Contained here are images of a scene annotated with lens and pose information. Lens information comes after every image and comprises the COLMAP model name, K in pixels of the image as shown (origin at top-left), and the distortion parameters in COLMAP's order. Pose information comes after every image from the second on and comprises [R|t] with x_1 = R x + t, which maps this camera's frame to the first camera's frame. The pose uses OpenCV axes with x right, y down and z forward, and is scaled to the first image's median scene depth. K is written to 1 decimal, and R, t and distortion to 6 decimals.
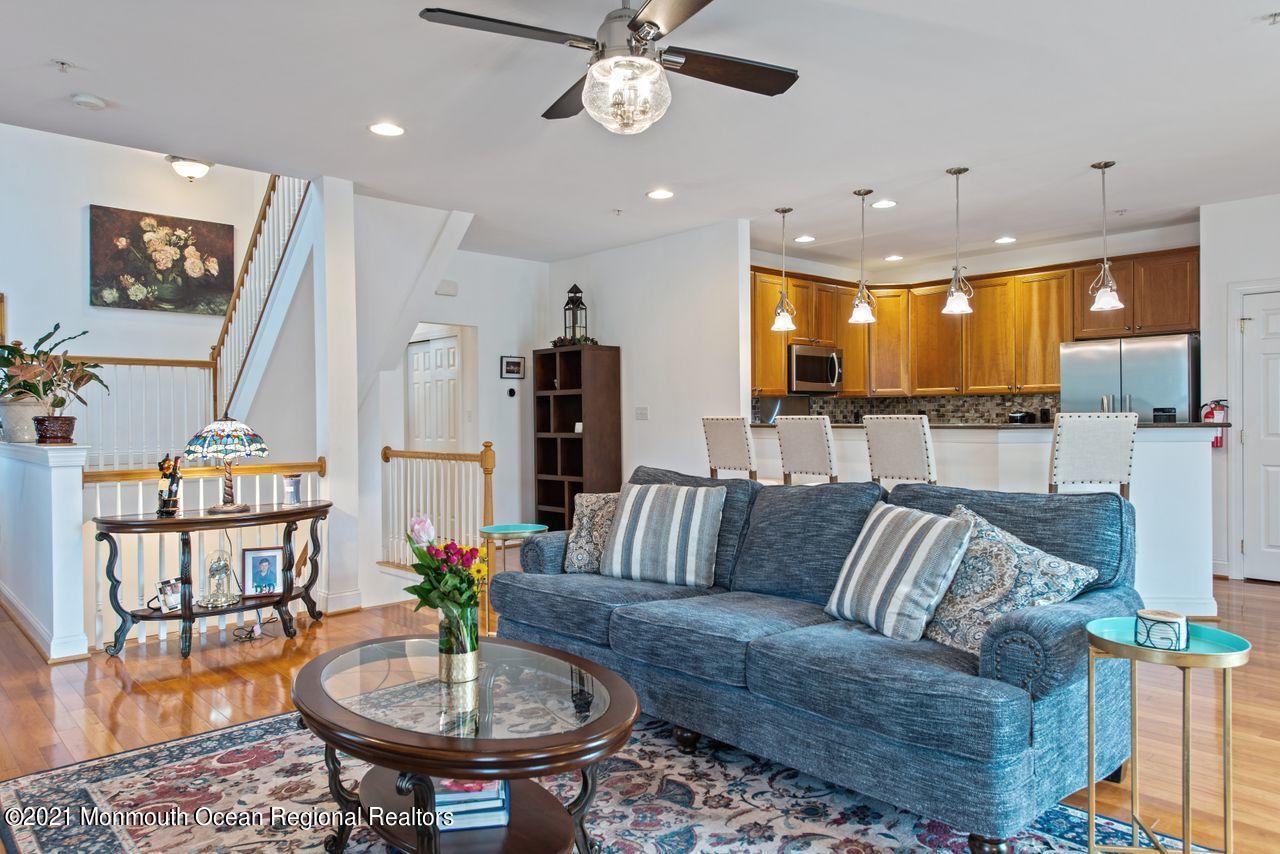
lens RADIAL K [[823.2, 0, 640.0], [0, 823.2, 427.0], [0, 0, 1]] dist [0.000149, -0.000311]
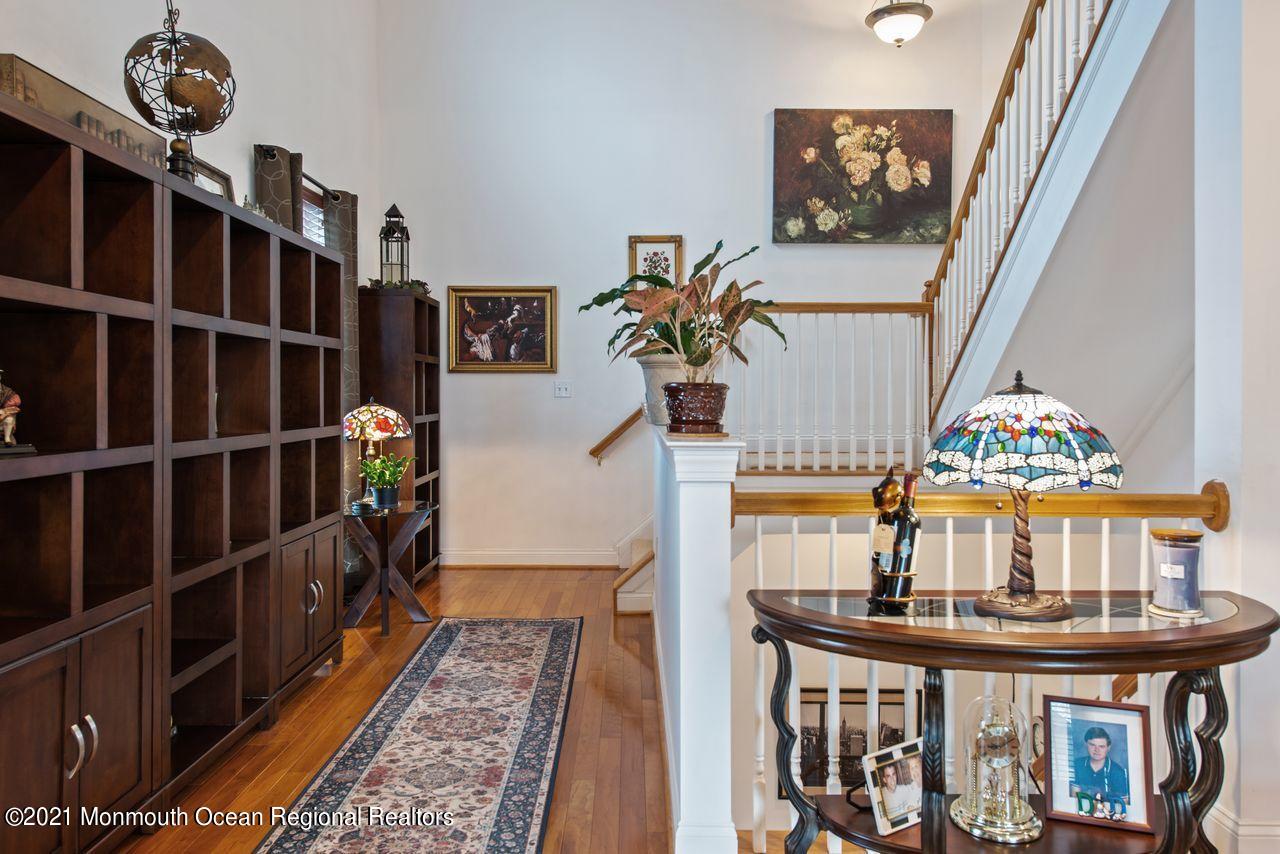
lens RADIAL K [[928.5, 0, 642.3], [0, 928.5, 391.8], [0, 0, 1]] dist [0.064503, 0.001363]
pose [[0.739866, 0.006438, -0.672724, -0.189260], [-0.016100, 0.999837, -0.008138, -0.000913], [0.672562, 0.016852, 0.739849, 0.304209]]
